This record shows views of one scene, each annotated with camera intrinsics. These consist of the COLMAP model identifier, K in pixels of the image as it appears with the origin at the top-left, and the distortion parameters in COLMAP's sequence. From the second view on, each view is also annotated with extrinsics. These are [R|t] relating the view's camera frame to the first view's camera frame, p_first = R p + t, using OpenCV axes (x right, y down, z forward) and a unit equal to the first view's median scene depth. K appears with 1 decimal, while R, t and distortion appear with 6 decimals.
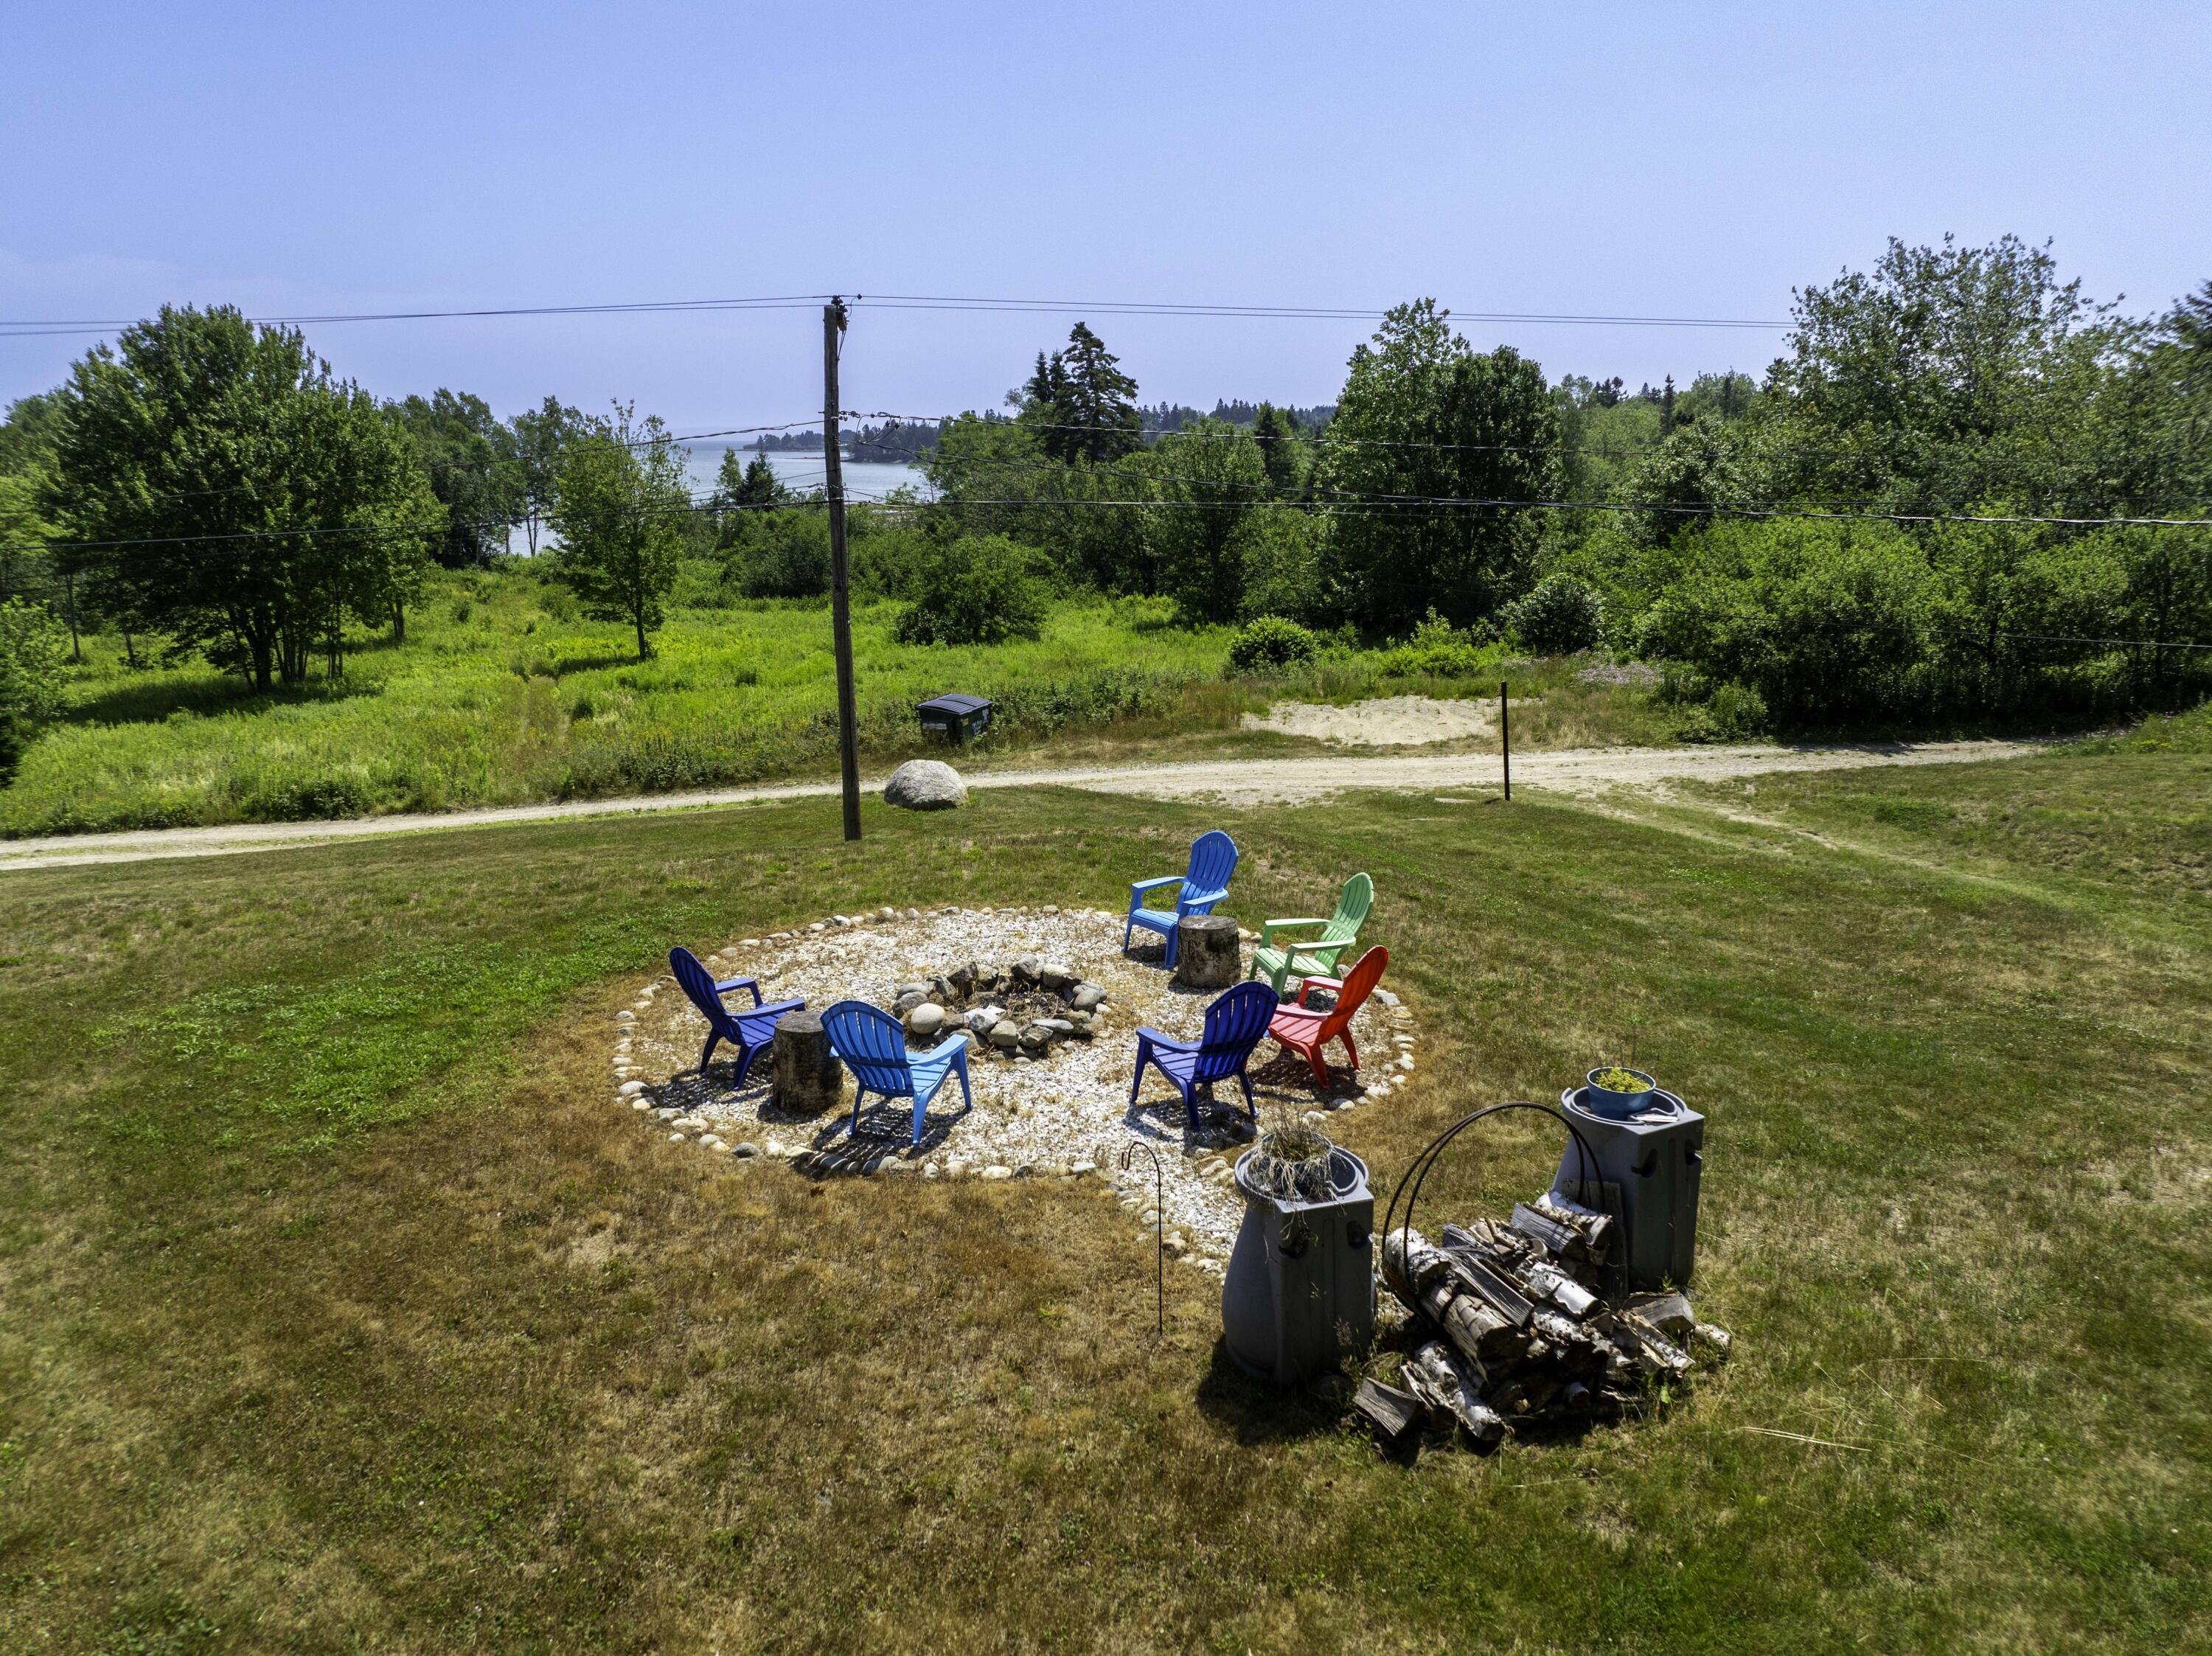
lens RADIAL K [[1559.7, 0, 1106.0], [0, 1559.7, 828.0], [0, 0, 1]] dist [-0.007315, -0.001458]
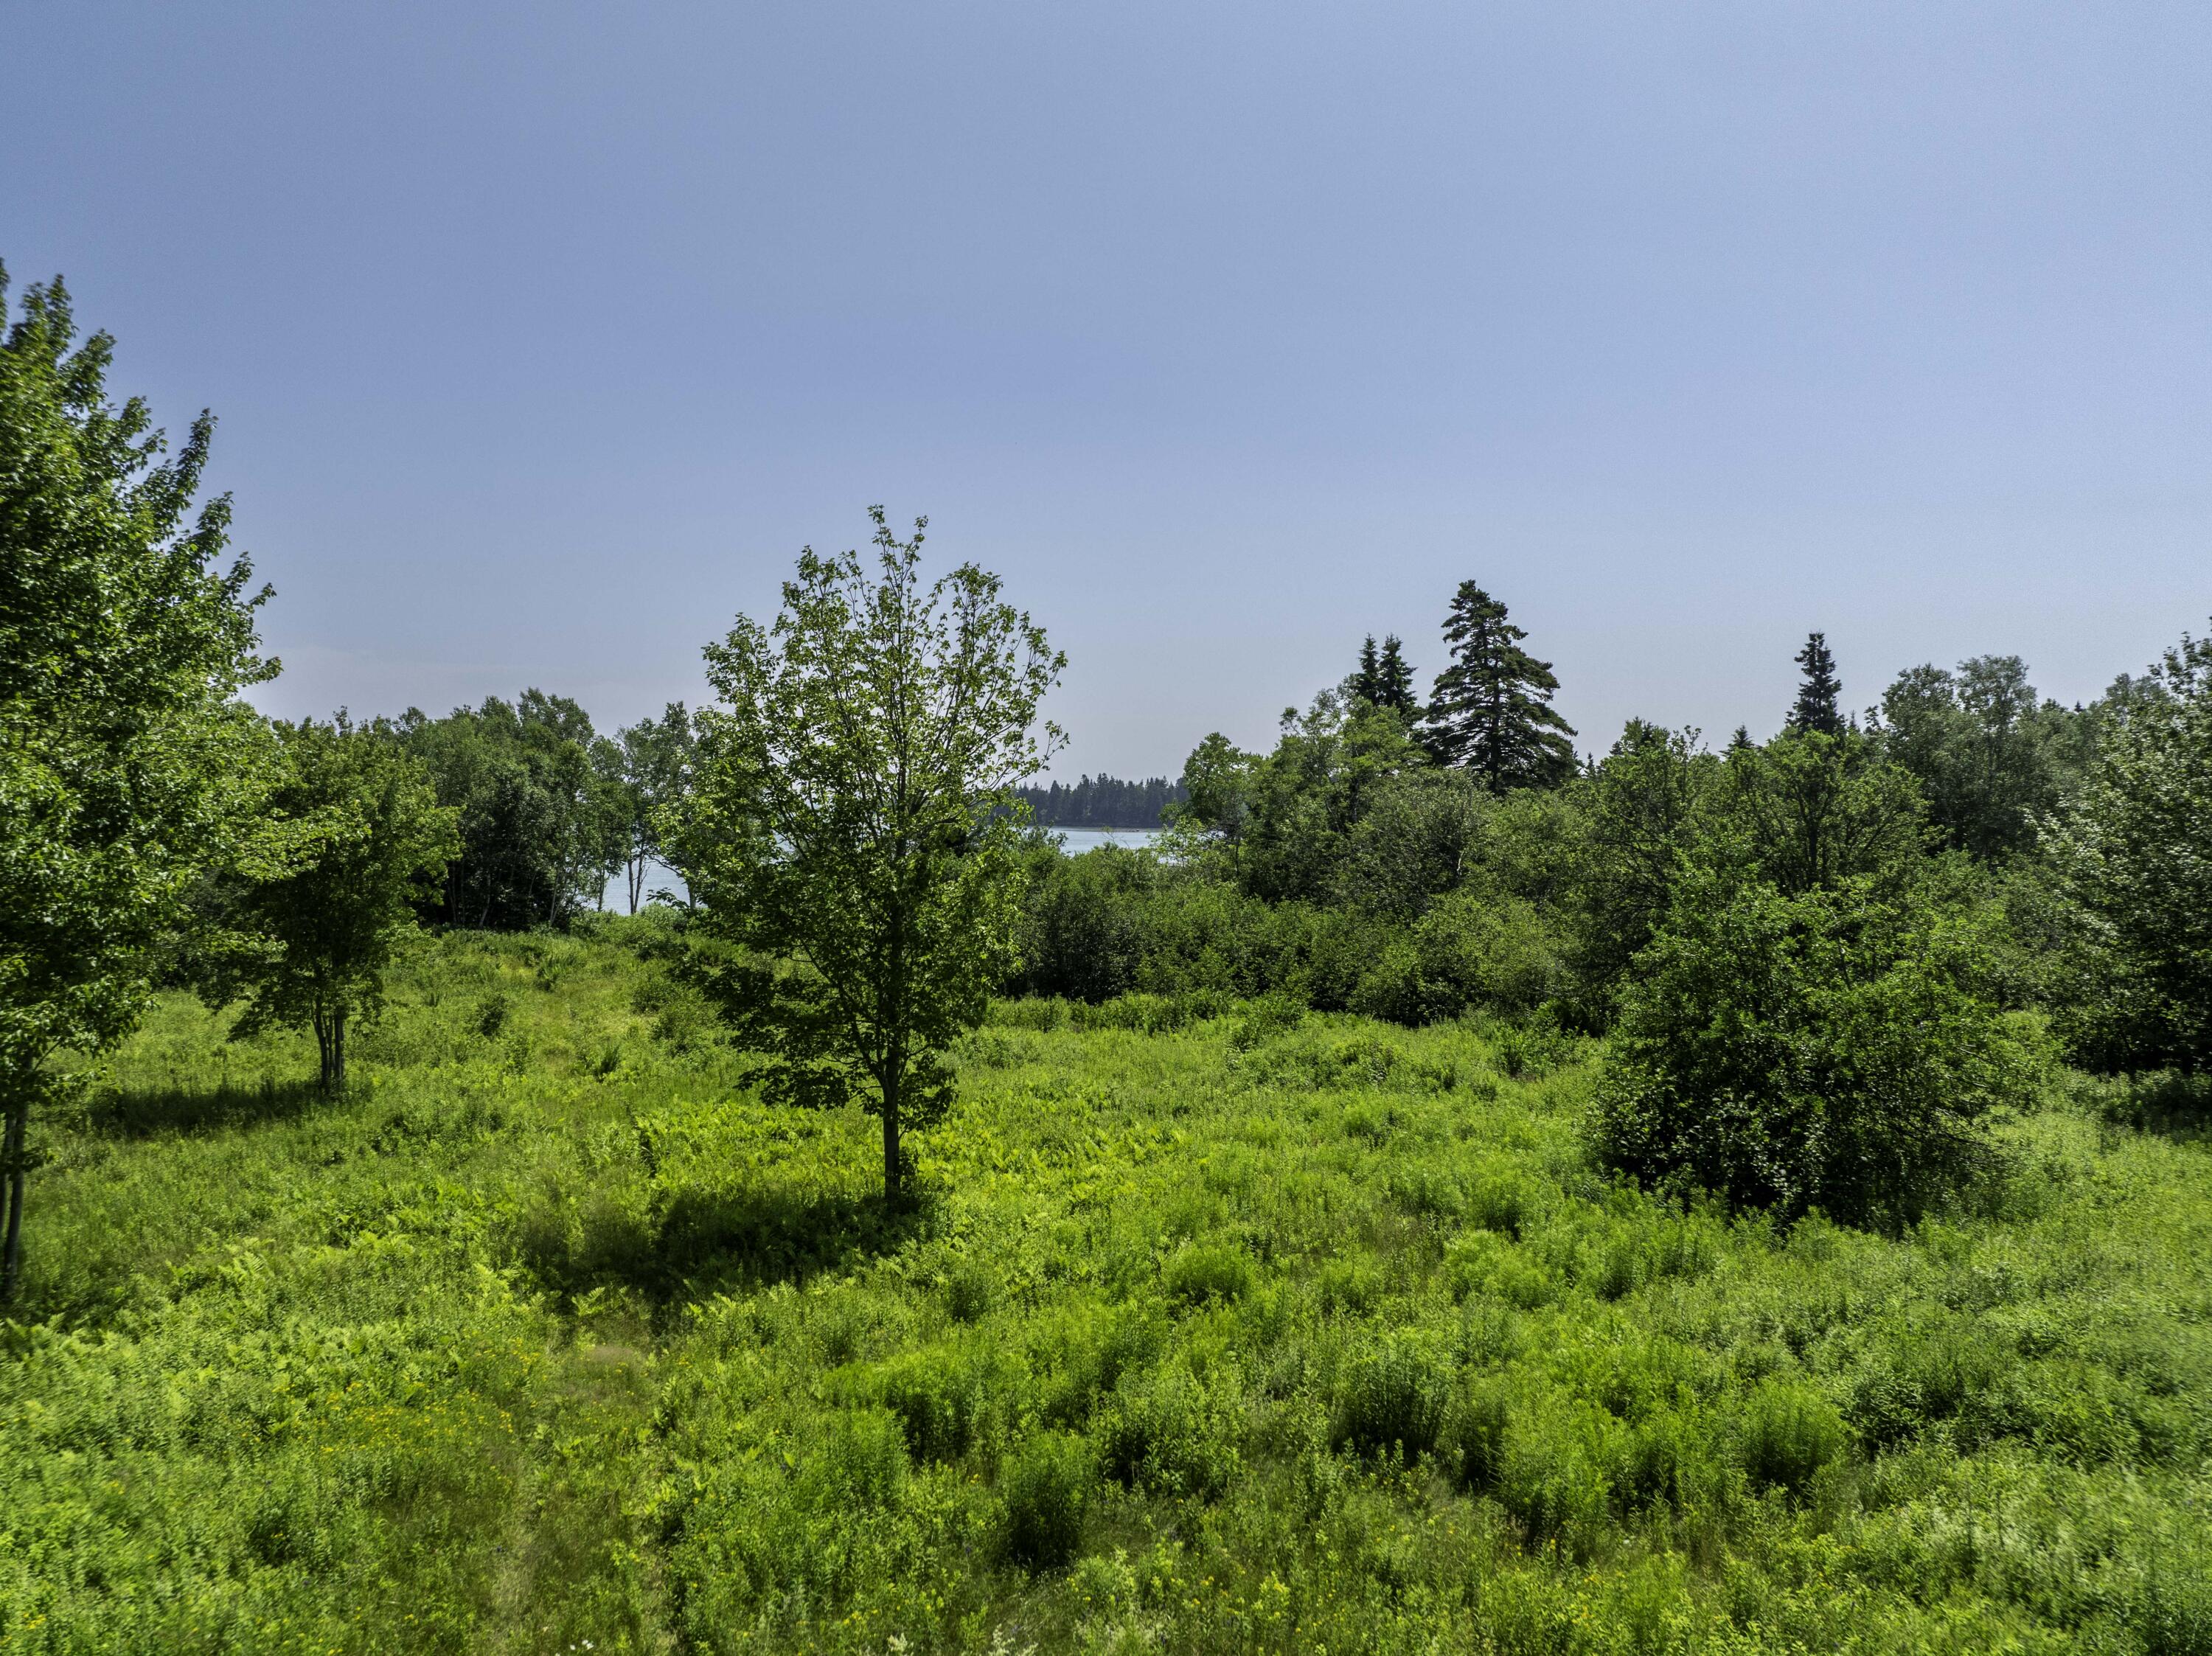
lens RADIAL K [[1559.7, 0, 1106.0], [0, 1559.7, 828.0], [0, 0, 1]] dist [-0.007315, -0.001458]
pose [[0.998389, 0.010149, -0.055828, -0.130250], [-0.022664, 0.973311, -0.228369, -0.063922], [0.052020, 0.229267, 0.971973, 0.359071]]
